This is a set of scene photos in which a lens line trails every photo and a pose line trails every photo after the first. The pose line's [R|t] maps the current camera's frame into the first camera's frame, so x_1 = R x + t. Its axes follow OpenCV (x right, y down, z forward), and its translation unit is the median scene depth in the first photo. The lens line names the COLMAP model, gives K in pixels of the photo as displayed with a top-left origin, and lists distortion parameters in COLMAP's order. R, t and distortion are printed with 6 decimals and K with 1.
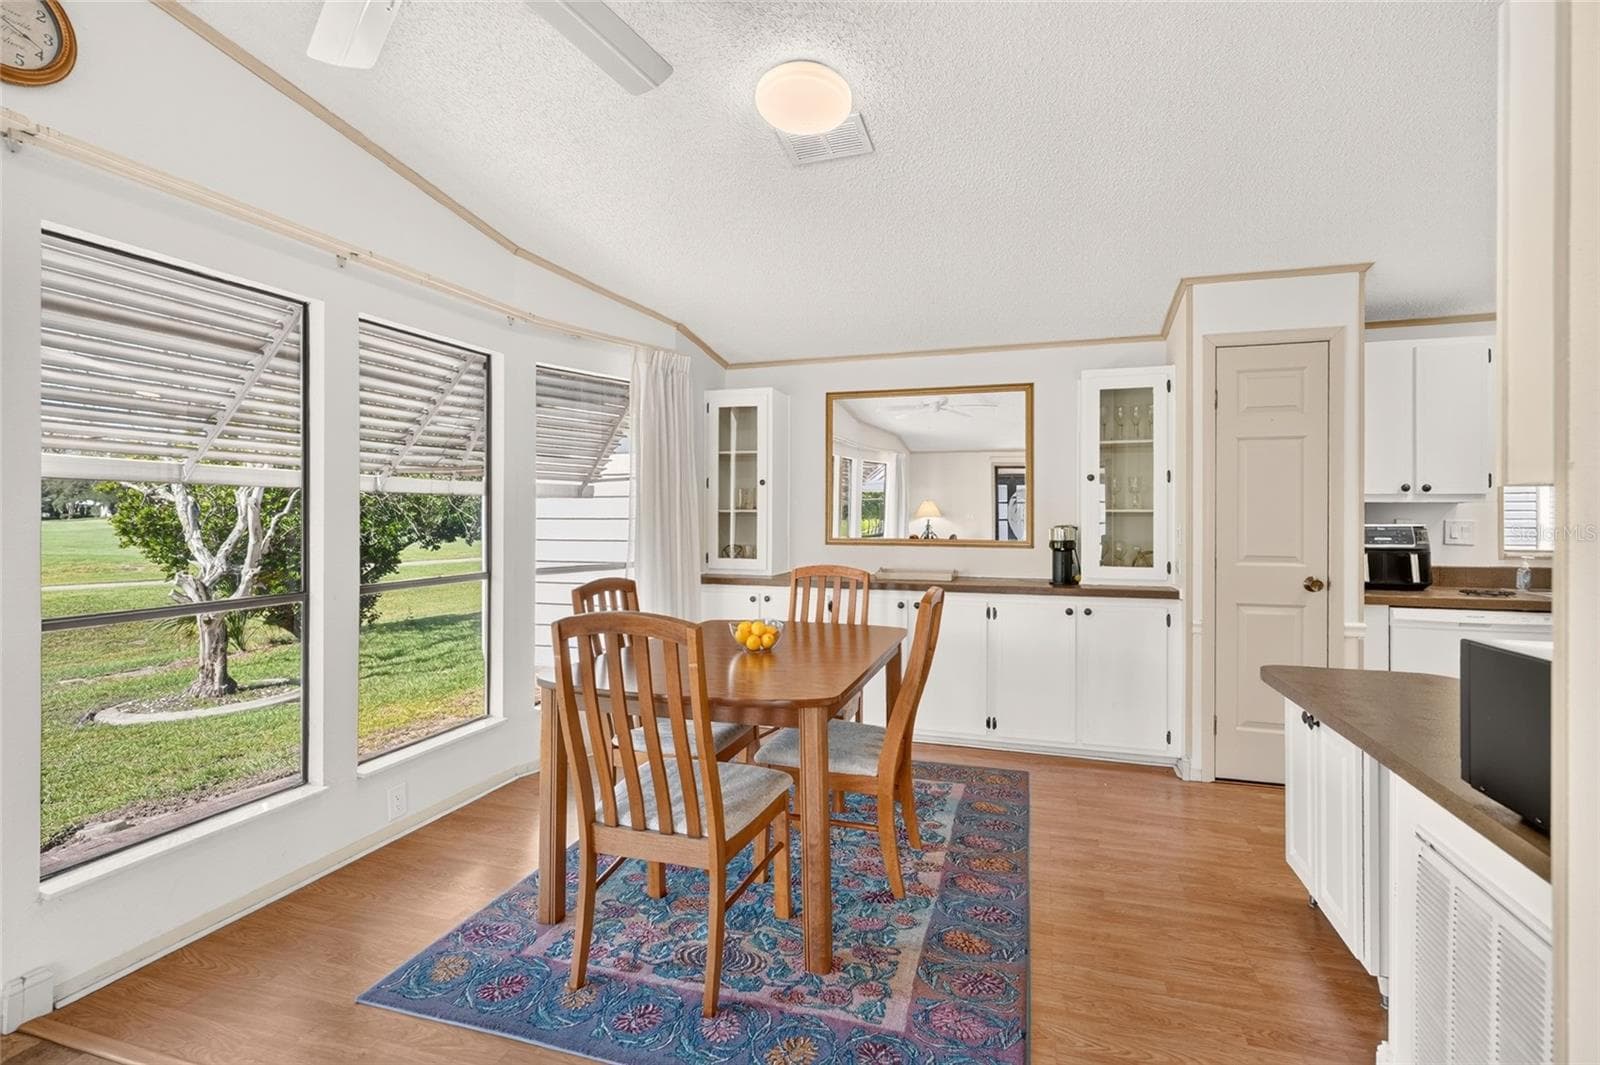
lens RADIAL K [[722.1, 0, 810.9], [0, 722.1, 515.3], [0, 0, 1]] dist [-0.001014, 0.000045]
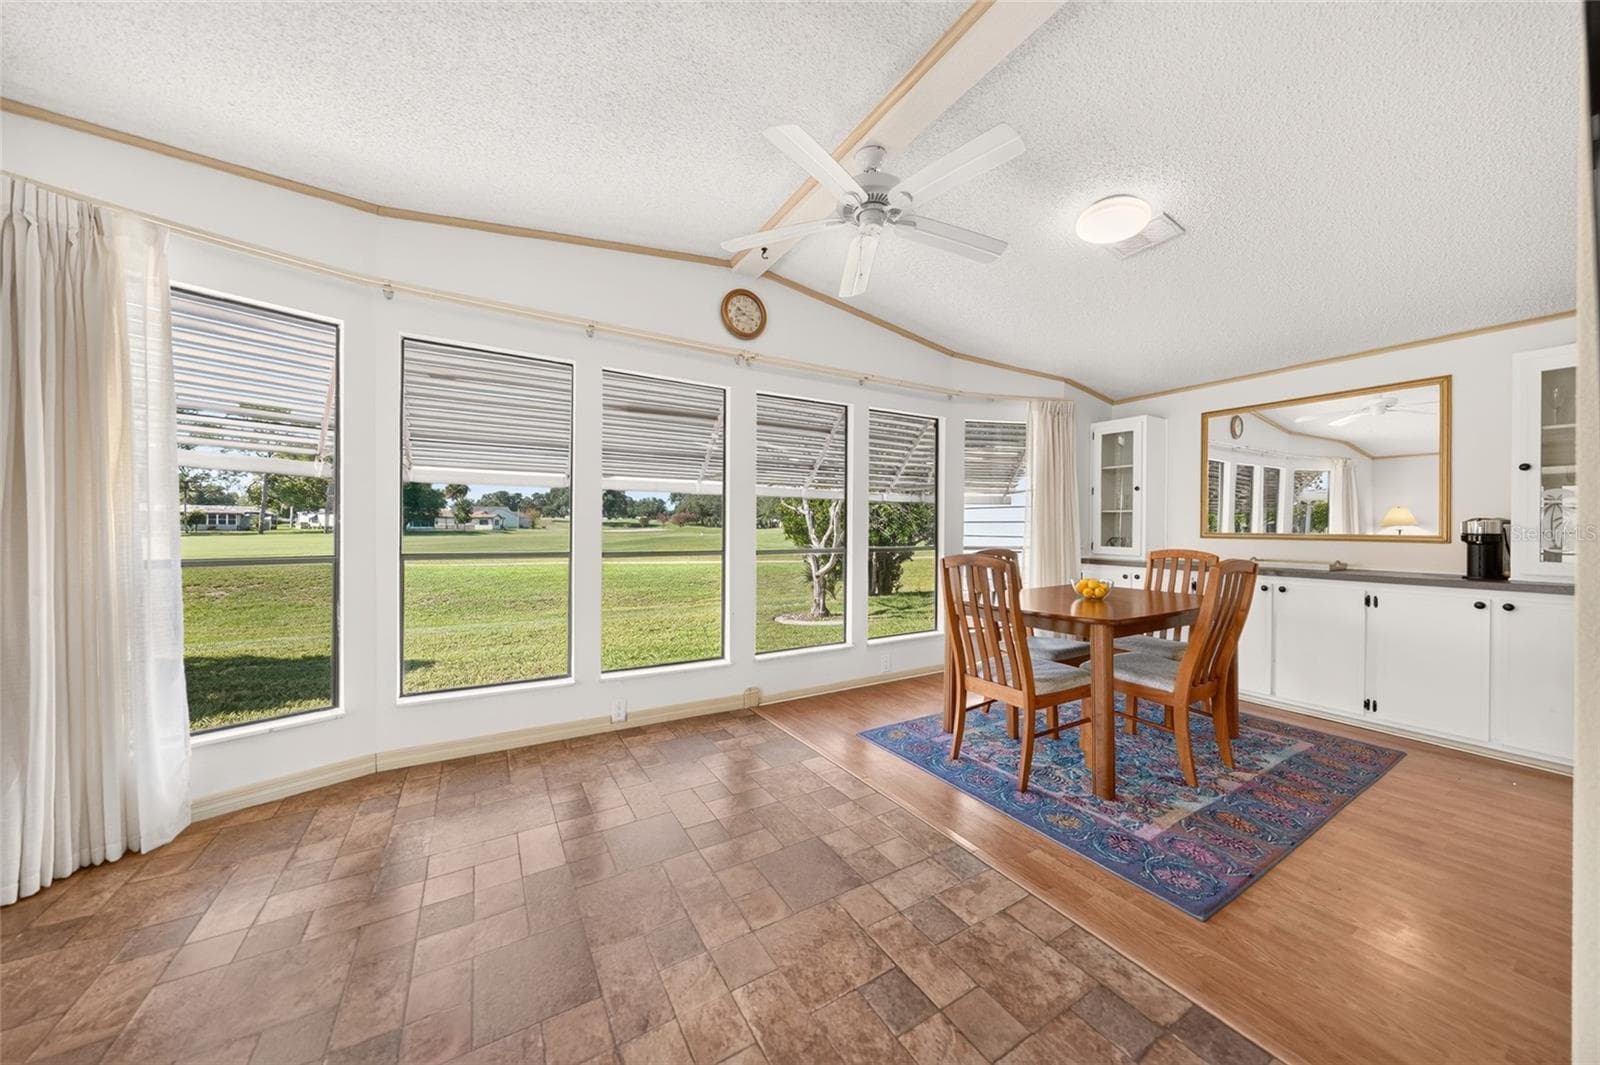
lens RADIAL K [[537.5, 0, 812.7], [0, 537.5, 528.9], [0, 0, 1]] dist [-0.000457, 0.000022]
pose [[0.754326, 0.005813, -0.656475, 0.159036], [-0.005214, 0.999982, 0.002863, 0.033623], [0.656480, 0.001264, 0.754343, -0.143714]]
